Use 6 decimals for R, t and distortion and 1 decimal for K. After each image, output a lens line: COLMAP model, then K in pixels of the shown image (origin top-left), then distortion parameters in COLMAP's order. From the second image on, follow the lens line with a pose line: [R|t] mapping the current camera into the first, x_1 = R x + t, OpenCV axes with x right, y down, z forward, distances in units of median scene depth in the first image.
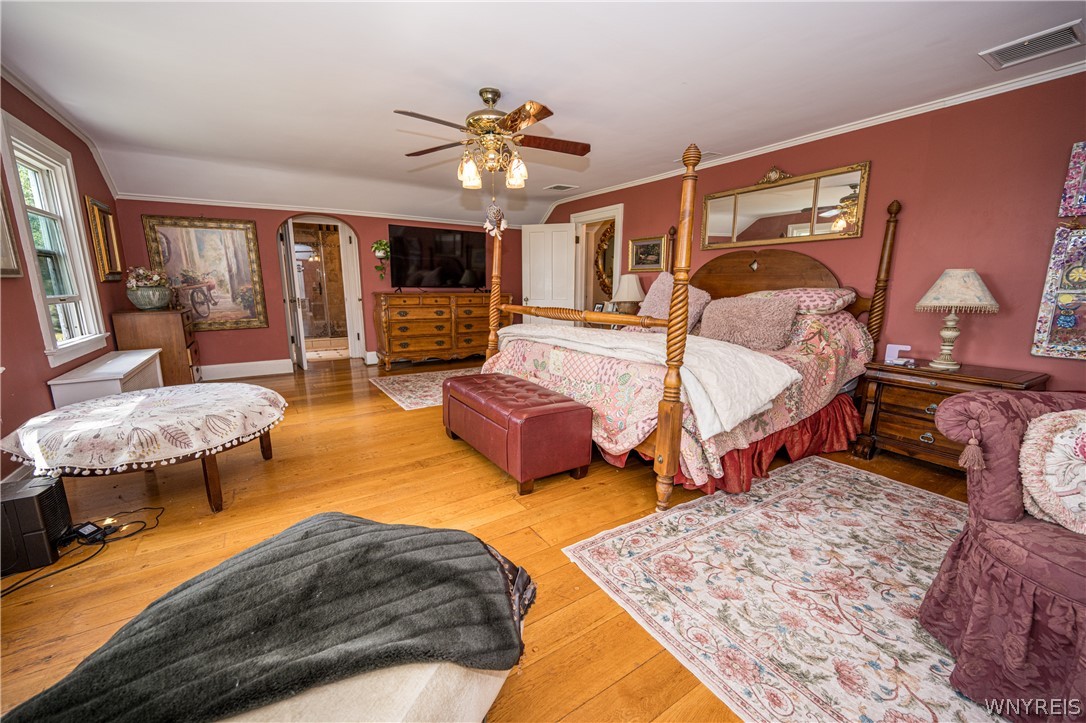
lens RADIAL K [[427.5, 0, 542.8], [0, 427.5, 362.7], [0, 0, 1]] dist [-0.001321, -0.000012]
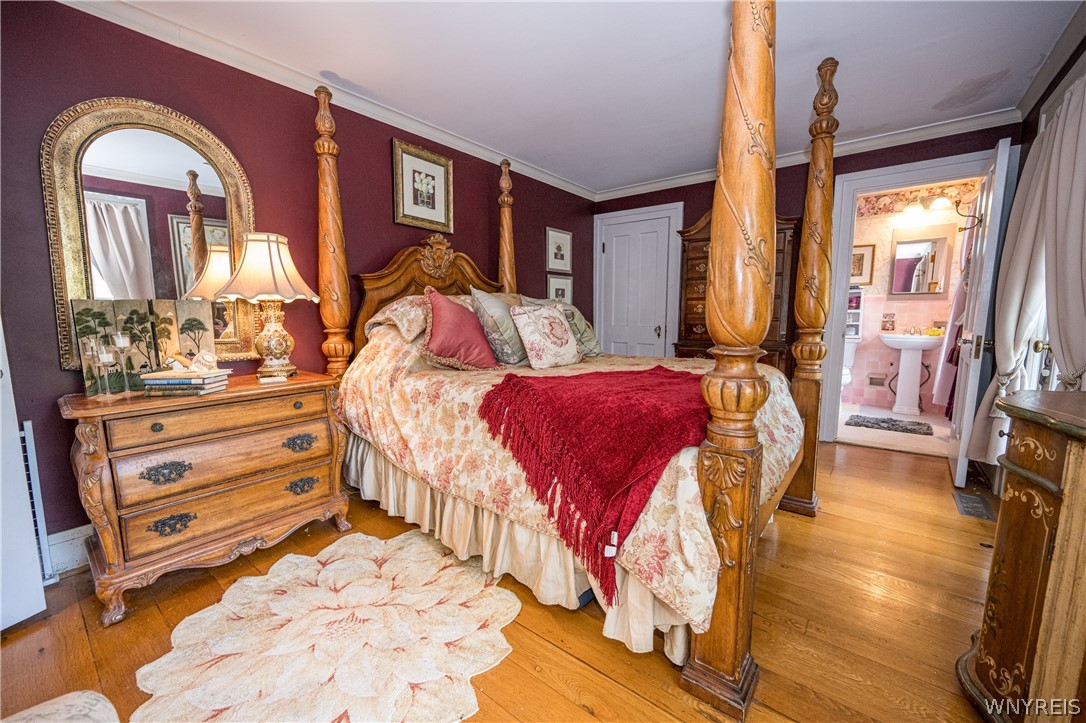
lens RADIAL K [[427.5, 0, 542.5], [0, 427.5, 363.1], [0, 0, 1]] dist [-0.001321, -0.000012]
pose [[0.964237, -0.036724, 0.262483, -0.134876], [0.056457, 0.996084, -0.068034, -0.113842], [-0.258957, 0.080420, 0.962535, 0.595030]]
